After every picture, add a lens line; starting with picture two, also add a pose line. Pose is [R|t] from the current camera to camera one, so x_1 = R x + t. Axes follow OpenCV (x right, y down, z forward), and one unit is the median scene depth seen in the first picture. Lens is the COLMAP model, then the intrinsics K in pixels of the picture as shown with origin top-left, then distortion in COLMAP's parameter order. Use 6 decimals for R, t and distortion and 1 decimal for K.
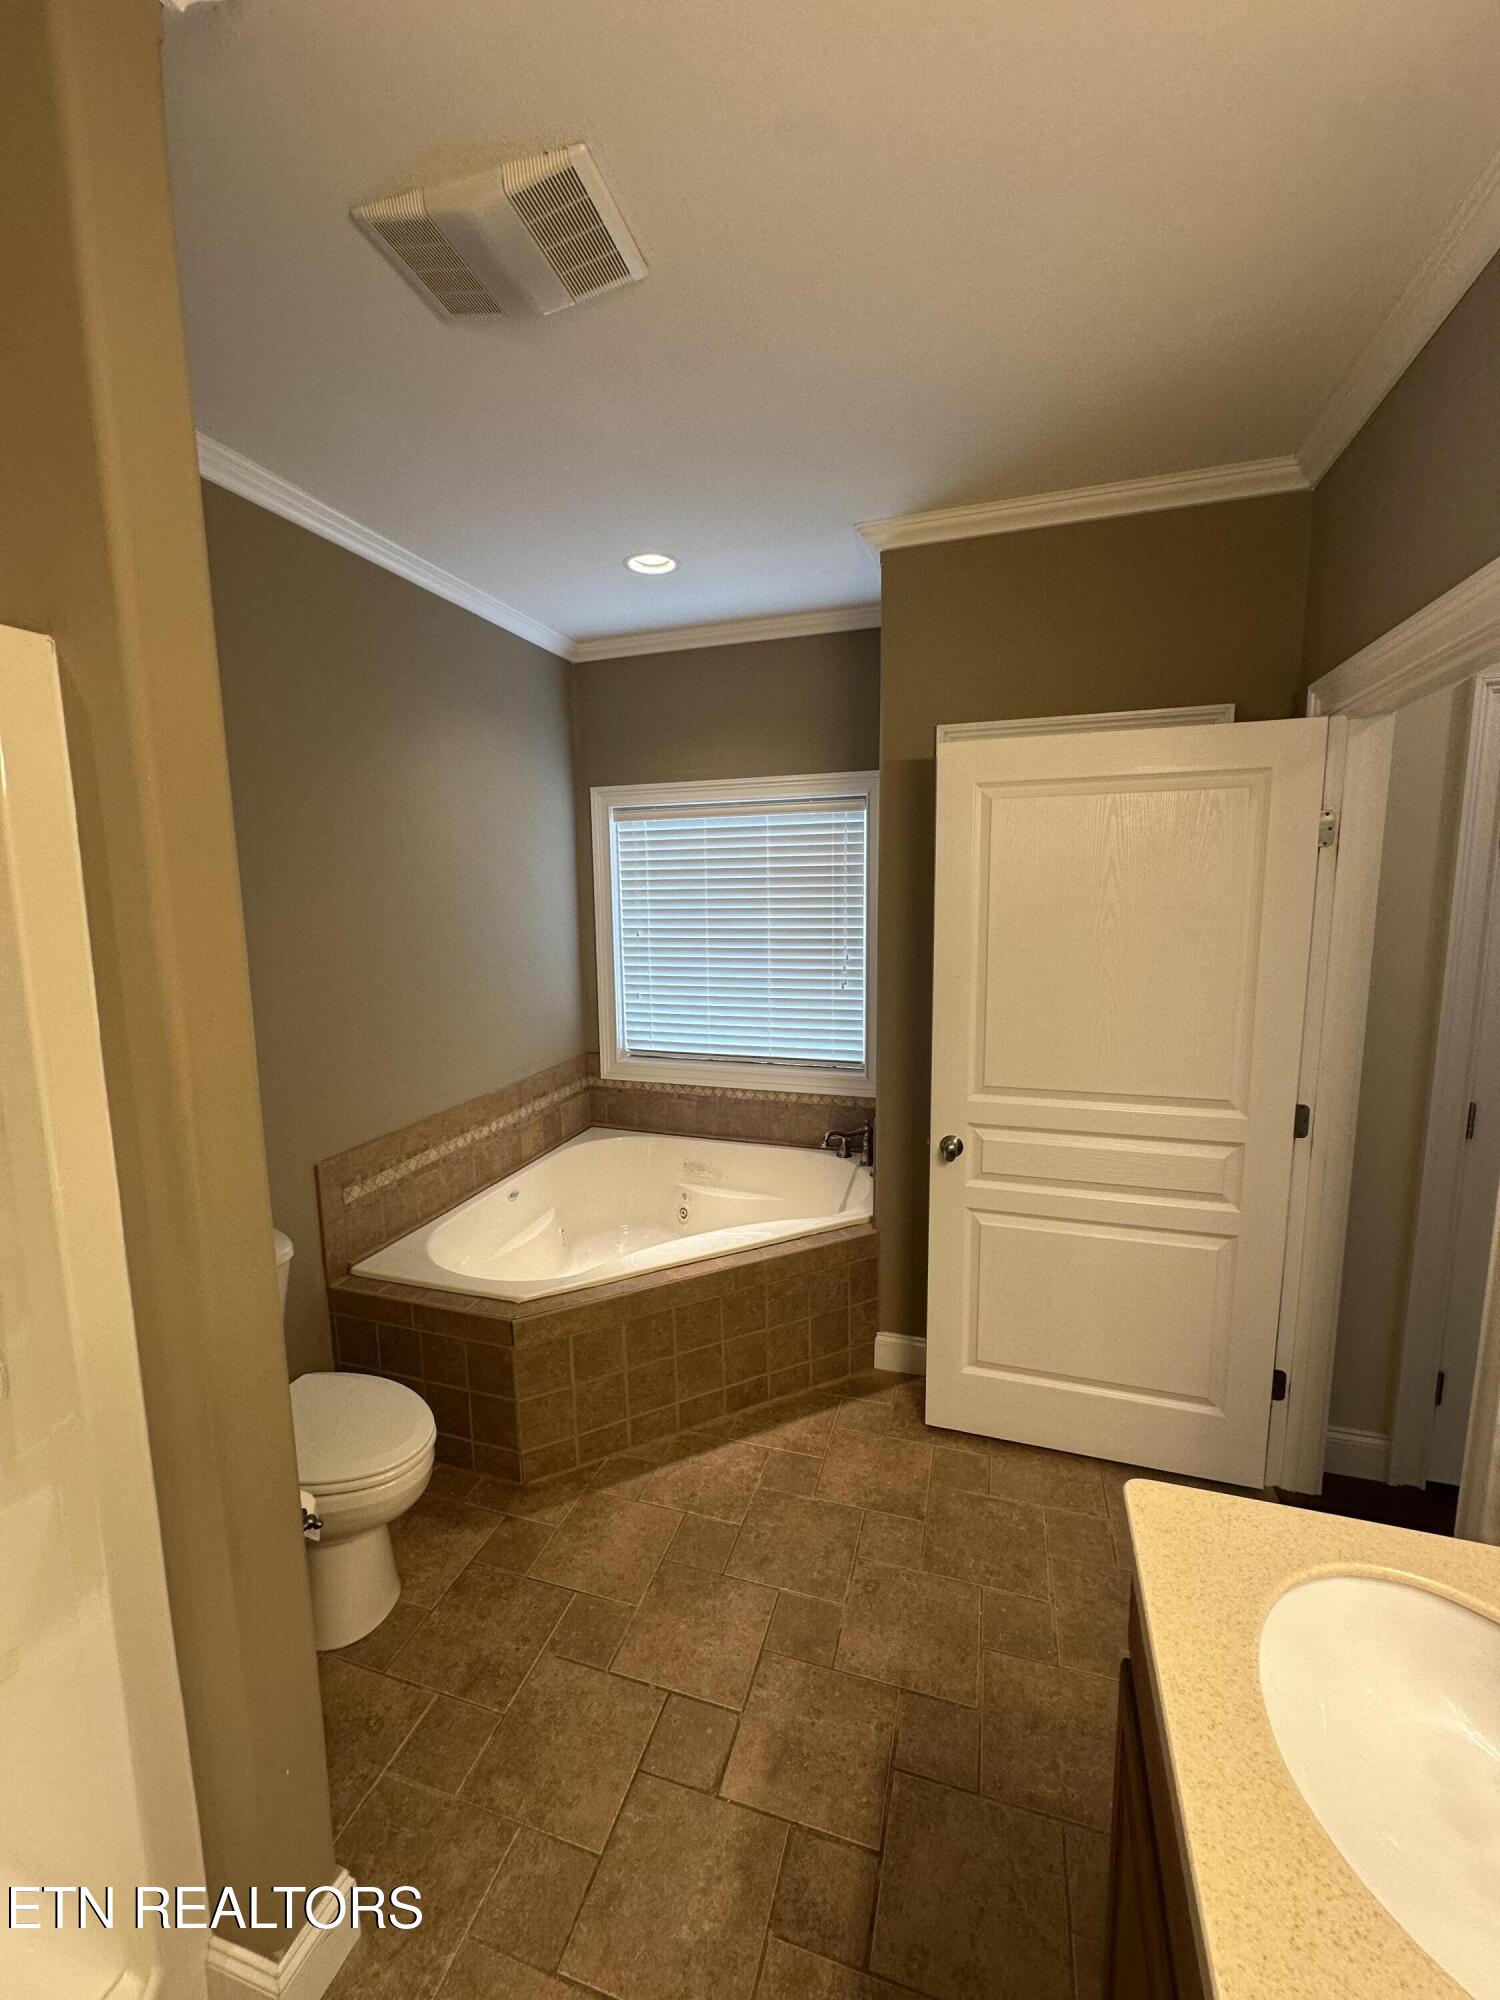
lens RADIAL K [[799.0, 0, 746.9], [0, 799.0, 1002.1], [0, 0, 1]] dist [-0.002787, 0.000574]
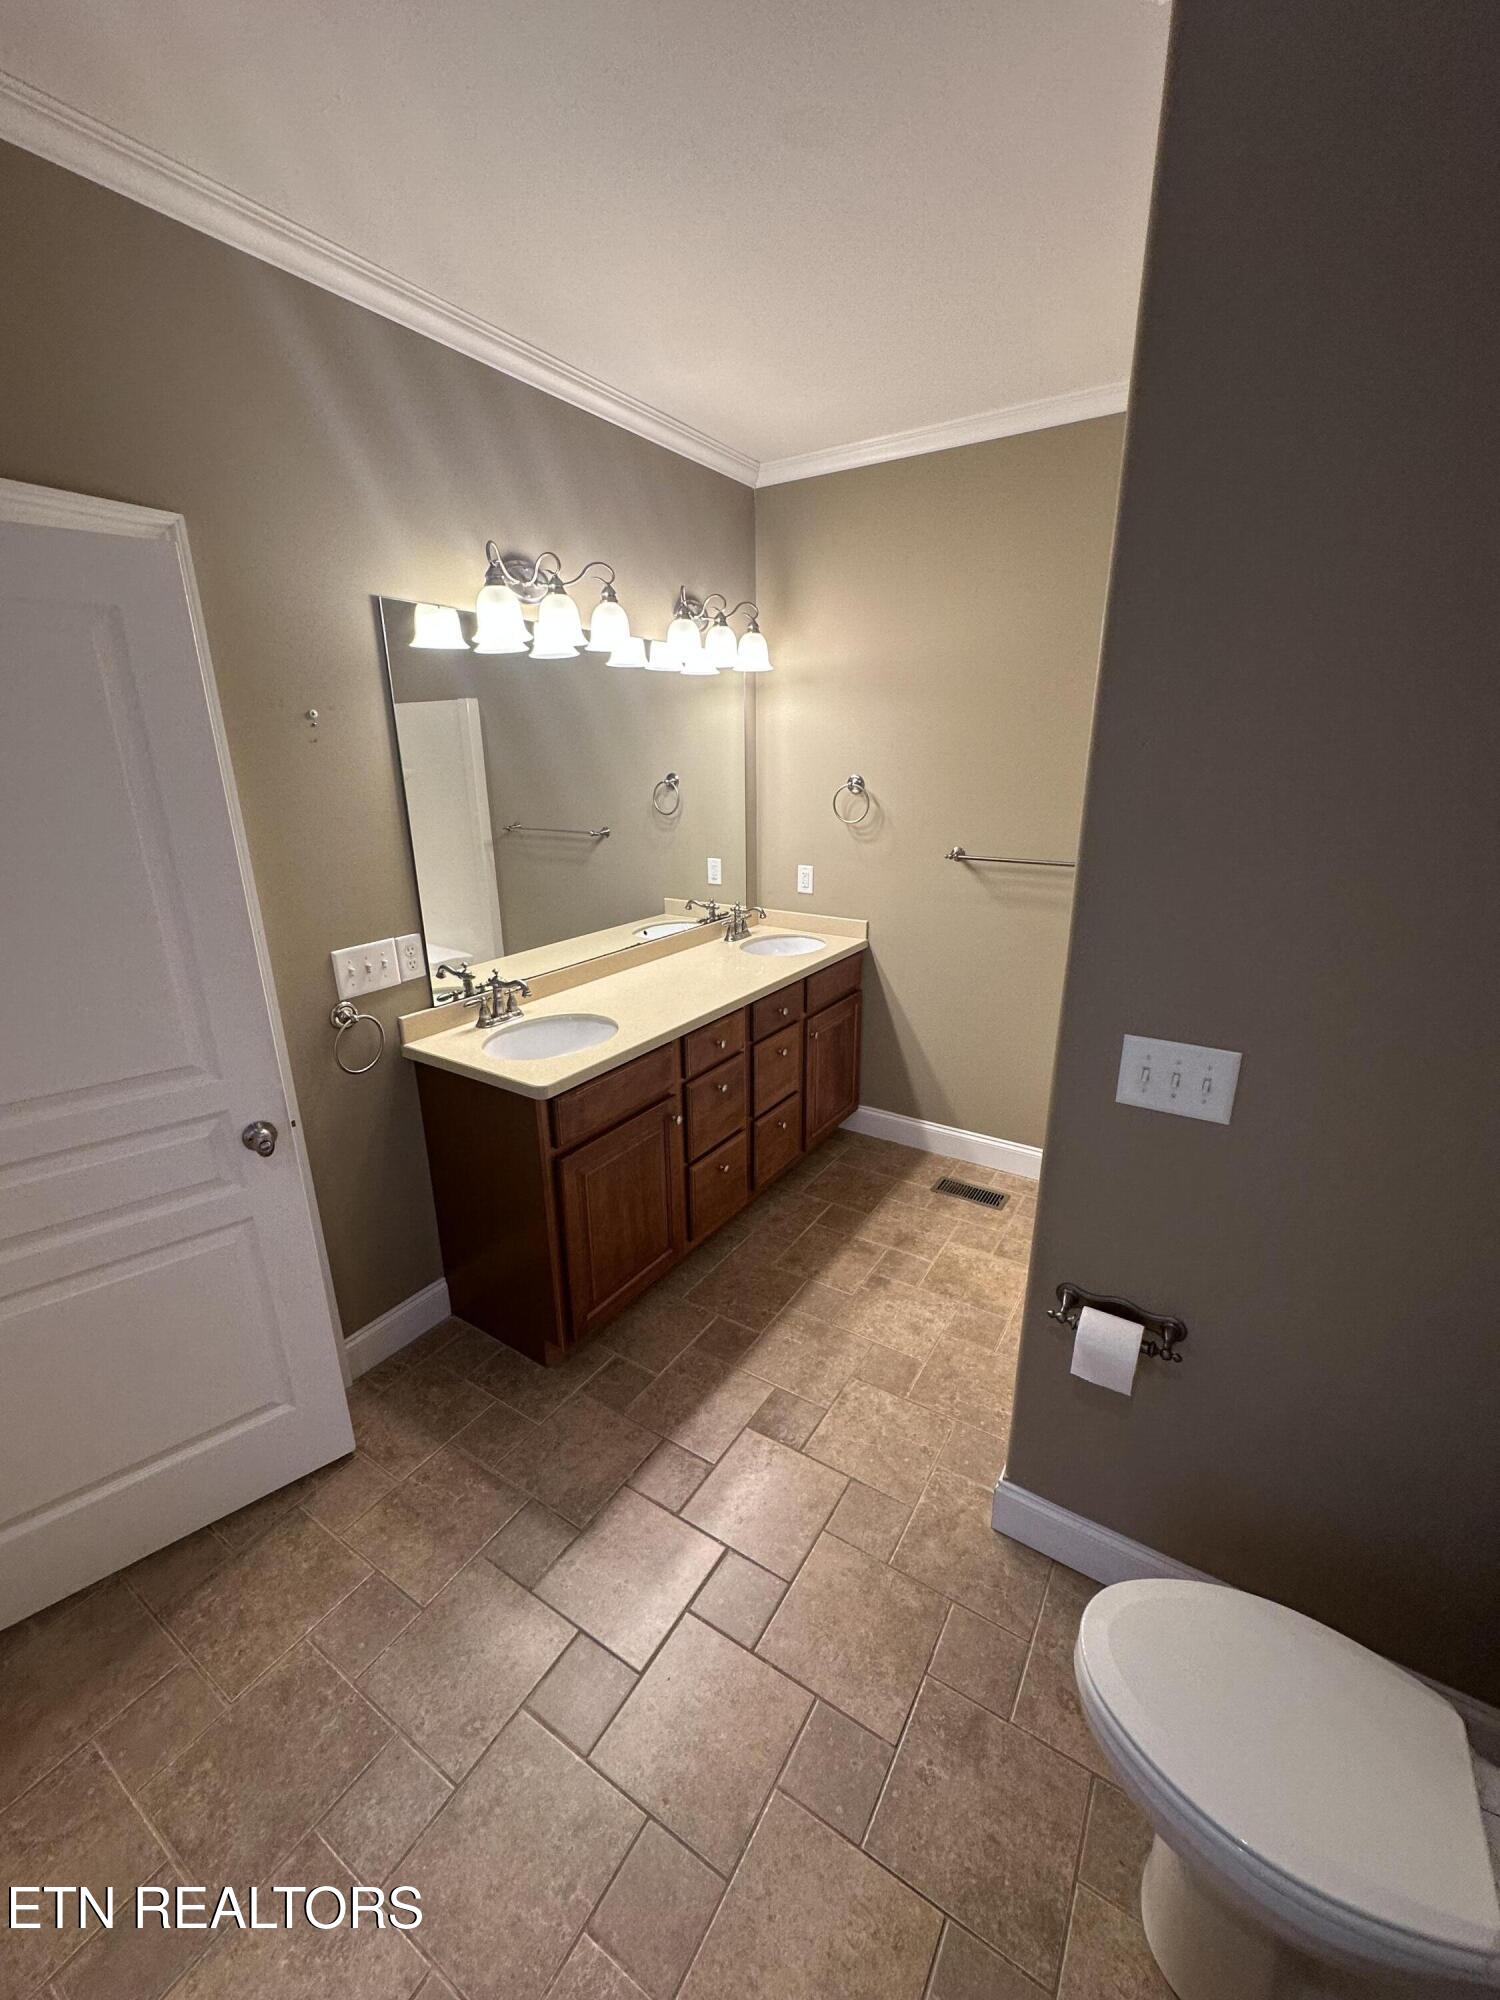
lens RADIAL K [[799.0, 0, 746.9], [0, 799.0, 1002.1], [0, 0, 1]] dist [-0.002787, 0.000574]
pose [[-0.965892, -0.059506, 0.252016, -0.317948], [0.055056, 0.903793, 0.424414, -0.253448], [-0.253026, 0.423813, -0.869690, 1.681304]]
